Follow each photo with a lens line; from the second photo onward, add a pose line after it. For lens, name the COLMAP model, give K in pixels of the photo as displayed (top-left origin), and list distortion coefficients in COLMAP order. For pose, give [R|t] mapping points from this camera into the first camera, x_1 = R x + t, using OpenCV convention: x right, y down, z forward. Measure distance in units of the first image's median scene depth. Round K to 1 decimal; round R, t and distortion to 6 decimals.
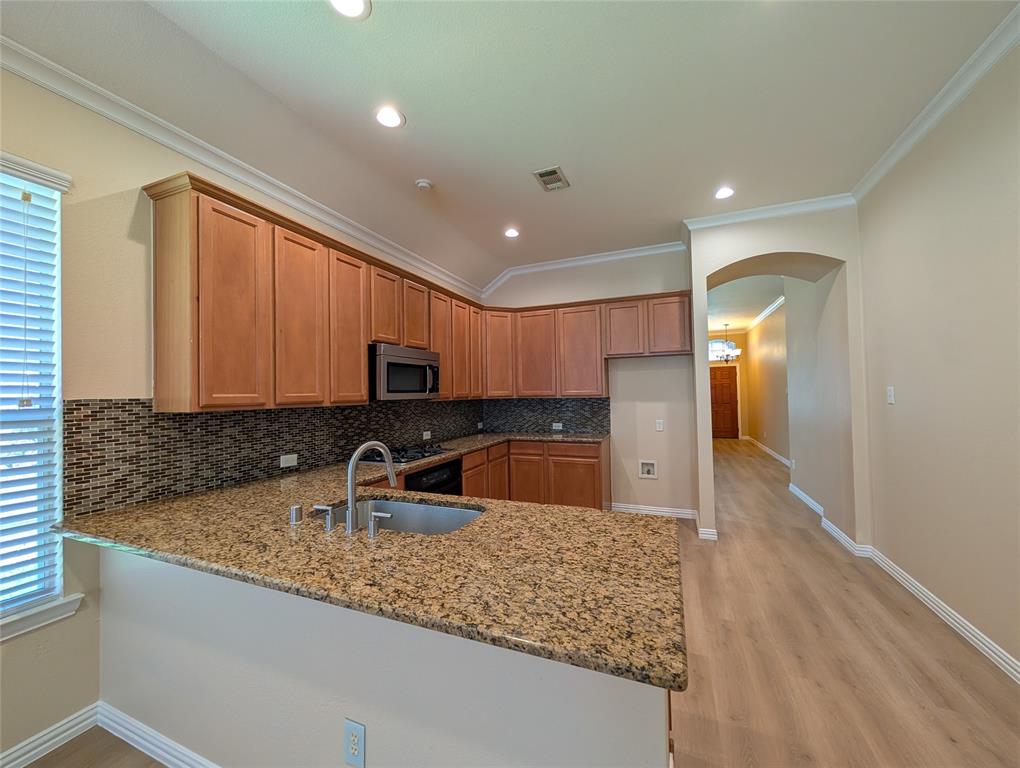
lens RADIAL K [[387.4, 0, 514.6], [0, 387.4, 384.7], [0, 0, 1]] dist [-0.000830, 0.000666]
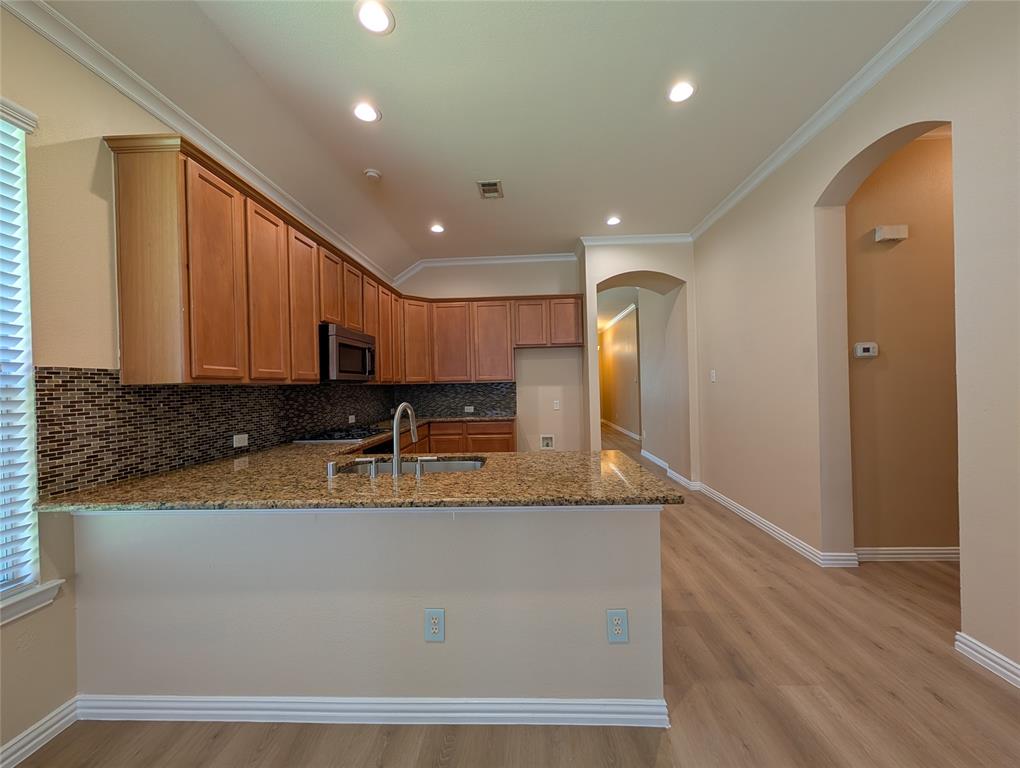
lens RADIAL K [[387.4, 0, 514.6], [0, 387.4, 384.7], [0, 0, 1]] dist [-0.000830, 0.000666]
pose [[0.939664, -0.005023, 0.342061, -0.266442], [0.000584, 0.999914, 0.013078, 0.043695], [-0.342097, -0.012090, 0.939587, -0.137849]]
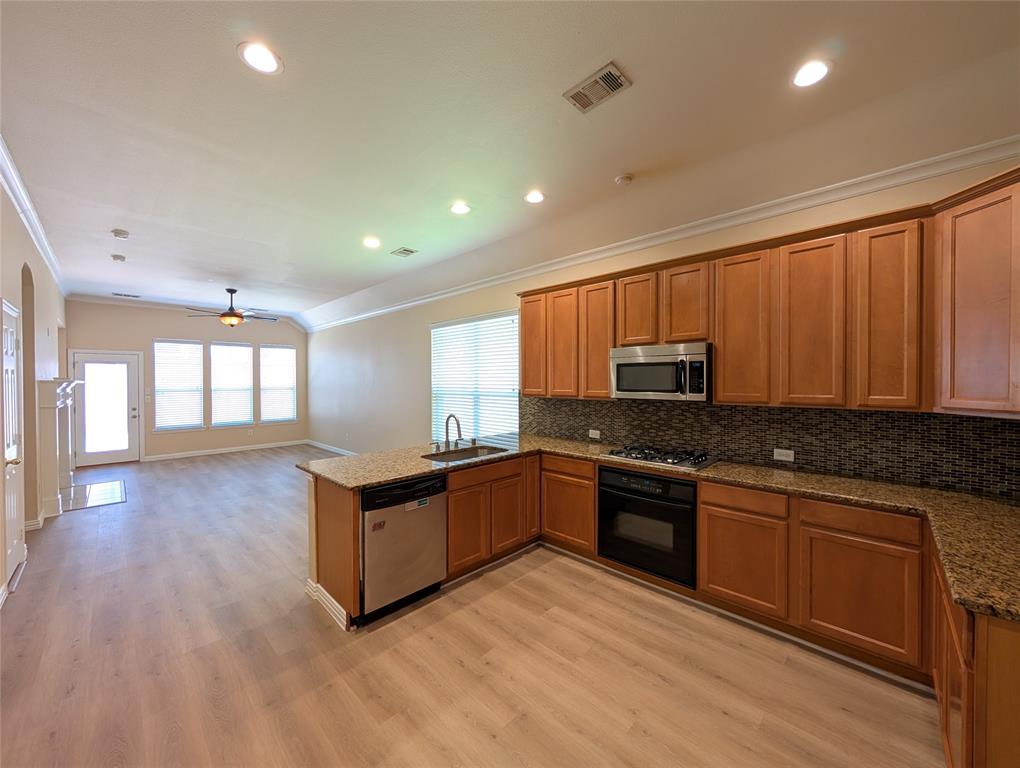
lens RADIAL K [[387.4, 0, 514.6], [0, 387.4, 384.7], [0, 0, 1]] dist [-0.000830, 0.000666]
pose [[-0.371563, 0.028565, -0.927968, 0.900104], [0.027147, 0.999433, 0.019895, -0.031860], [0.928011, -0.017800, -0.372128, 1.253613]]
